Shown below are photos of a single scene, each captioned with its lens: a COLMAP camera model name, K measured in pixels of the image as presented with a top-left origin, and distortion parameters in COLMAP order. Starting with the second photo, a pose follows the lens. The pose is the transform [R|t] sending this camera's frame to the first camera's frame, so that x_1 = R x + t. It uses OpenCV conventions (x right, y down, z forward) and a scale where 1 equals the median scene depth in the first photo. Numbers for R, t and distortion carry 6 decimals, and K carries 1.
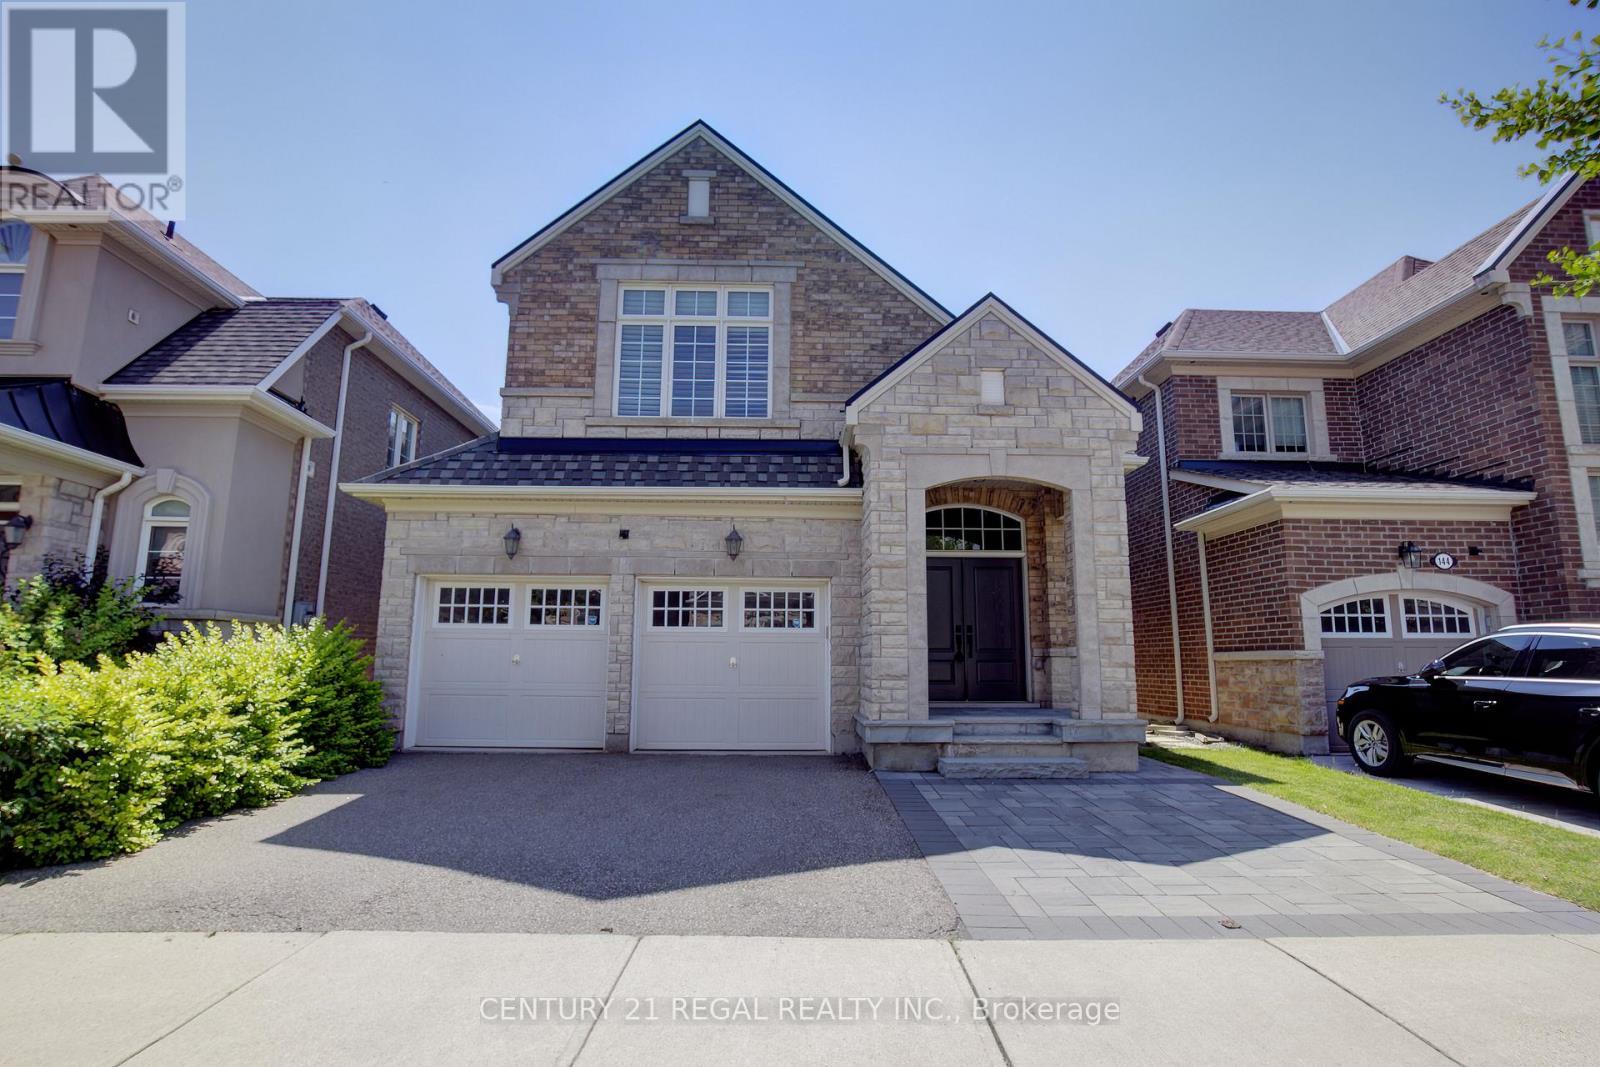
lens RADIAL K [[799.3, 0, 805.3], [0, 799.3, 530.7], [0, 0, 1]] dist [0.001235, -0.004956]
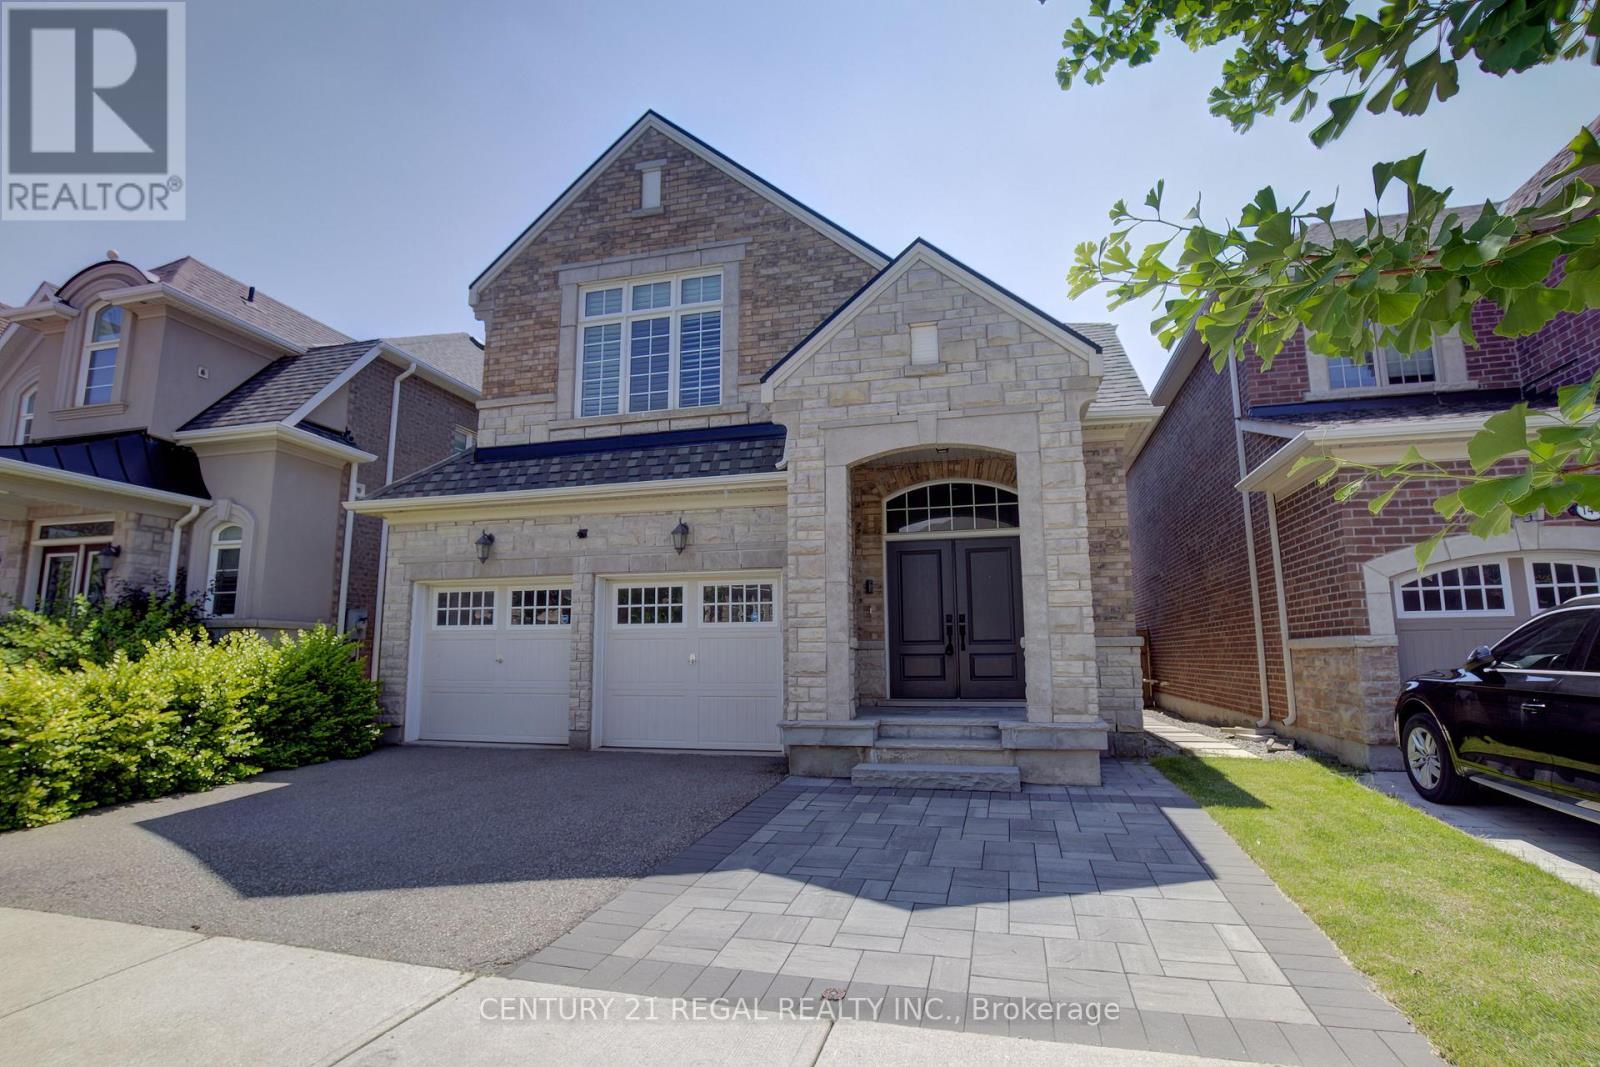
lens RADIAL K [[799.3, 0, 799.0], [0, 799.3, 532.1], [0, 0, 1]] dist [0.001235, -0.004956]
pose [[0.959197, -0.055250, -0.277286, 0.318770], [0.057472, 0.998347, -0.000117, 0.018183], [0.276834, -0.015823, 0.960787, 0.105430]]
